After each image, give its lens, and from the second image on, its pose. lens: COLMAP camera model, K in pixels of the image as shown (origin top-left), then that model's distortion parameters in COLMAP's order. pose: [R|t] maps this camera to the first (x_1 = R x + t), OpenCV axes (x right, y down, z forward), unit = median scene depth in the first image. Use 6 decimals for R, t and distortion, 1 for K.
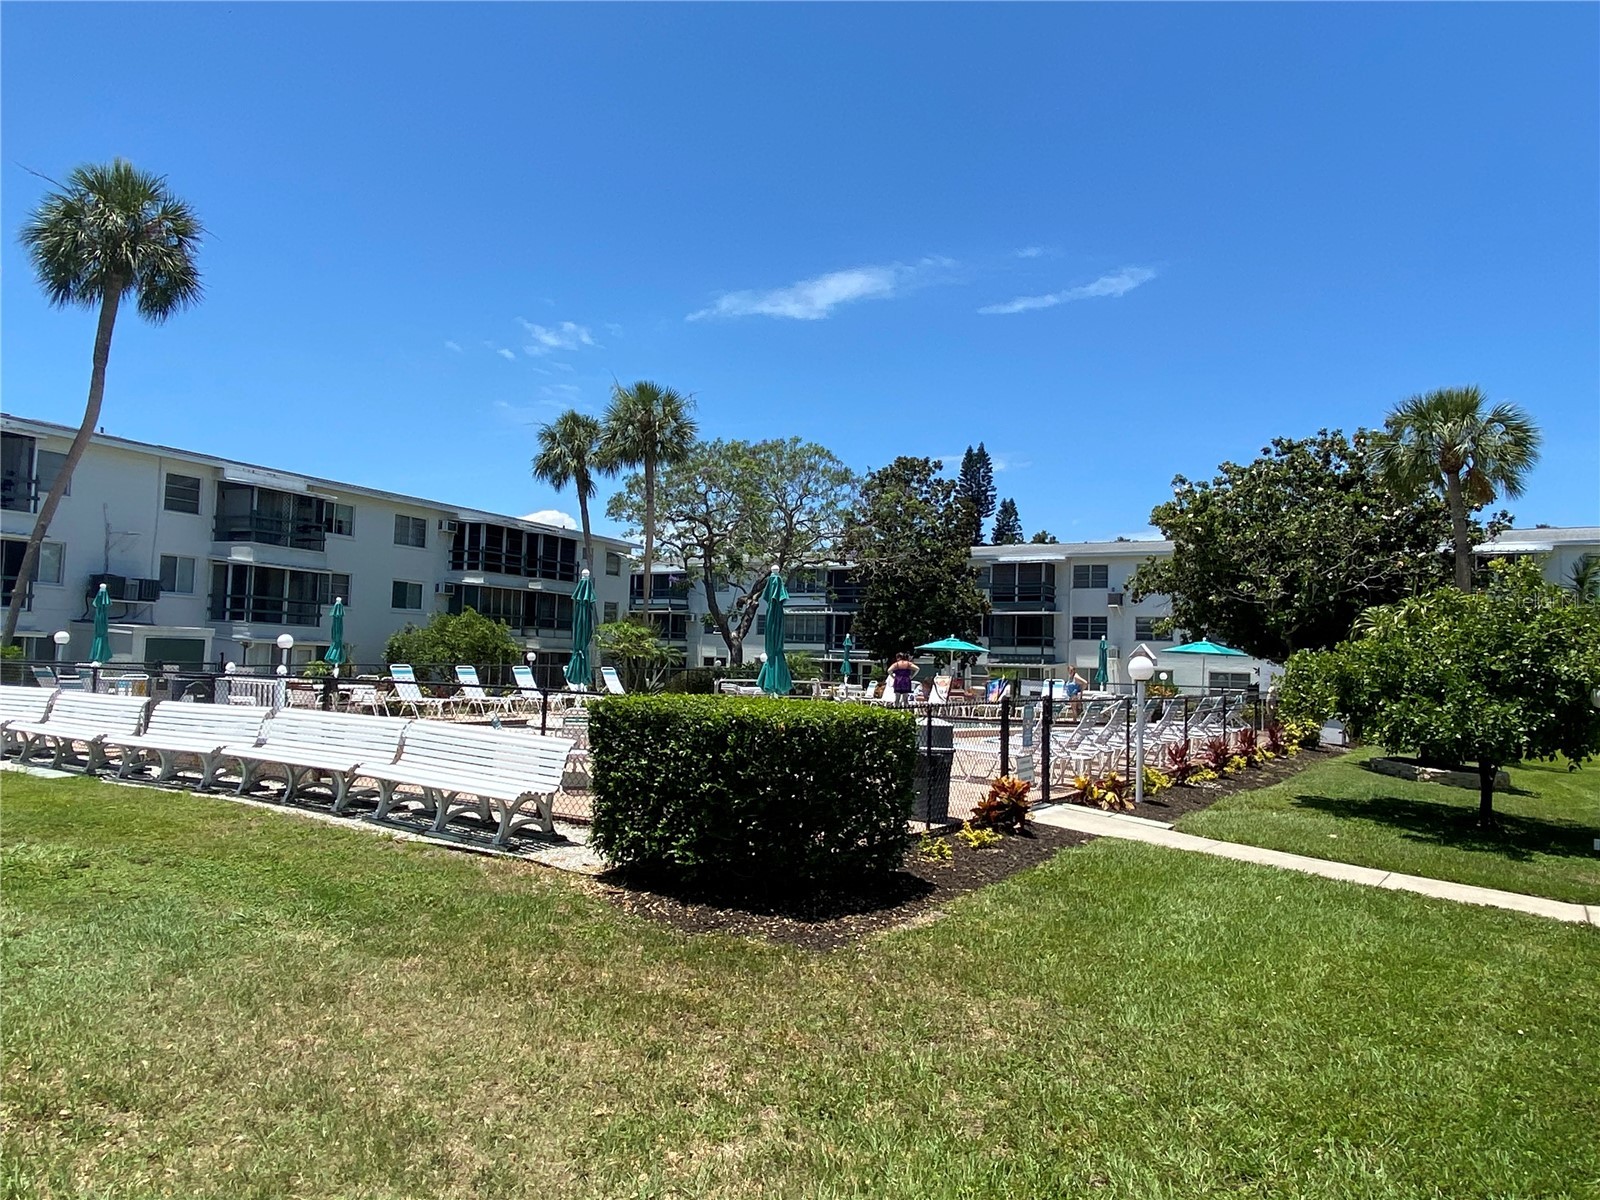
lens RADIAL K [[1137.7, 0, 800.0], [0, 1137.7, 600.0], [0, 0, 1]] dist [0.078815, -0.071003]
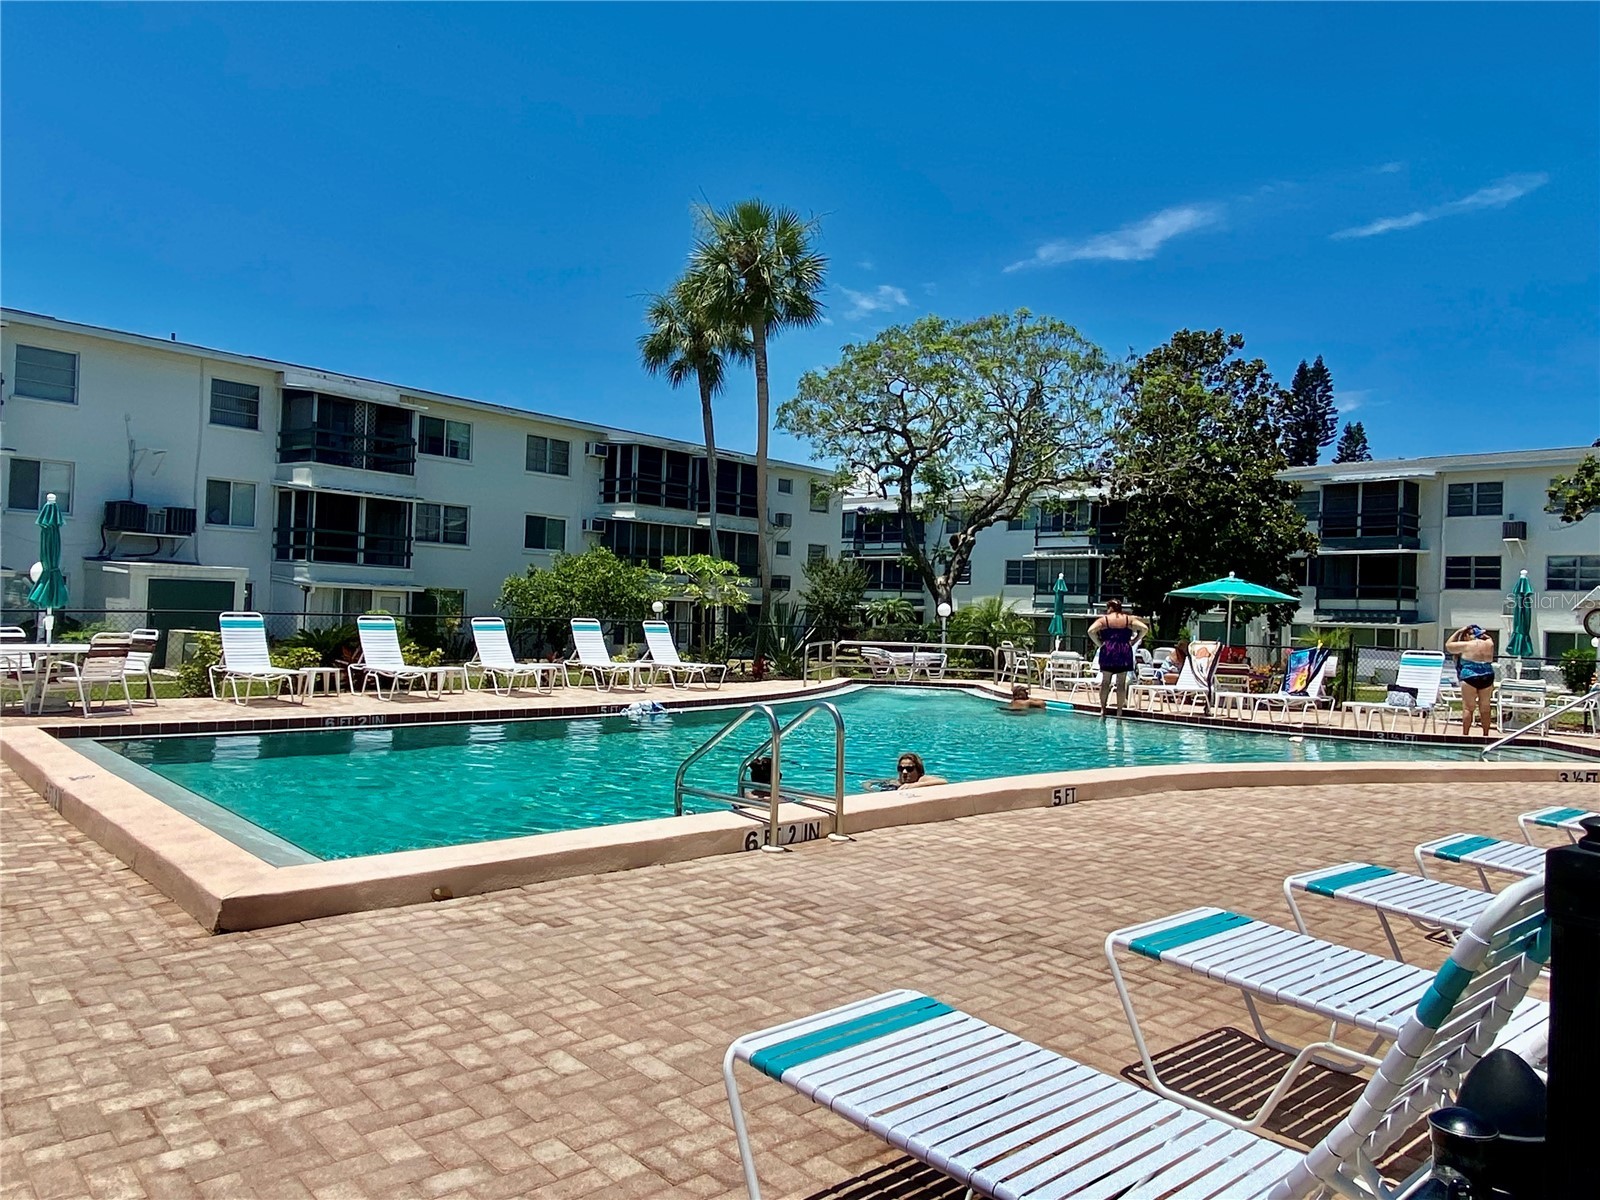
lens RADIAL K [[1137.7, 0, 800.0], [0, 1137.7, 600.0], [0, 0, 1]] dist [0.078815, -0.071003]
pose [[0.964213, 0.002964, -0.265114, 0.051962], [0.007050, 0.999297, 0.036812, 0.014681], [0.265037, -0.037363, 0.963514, 0.243700]]
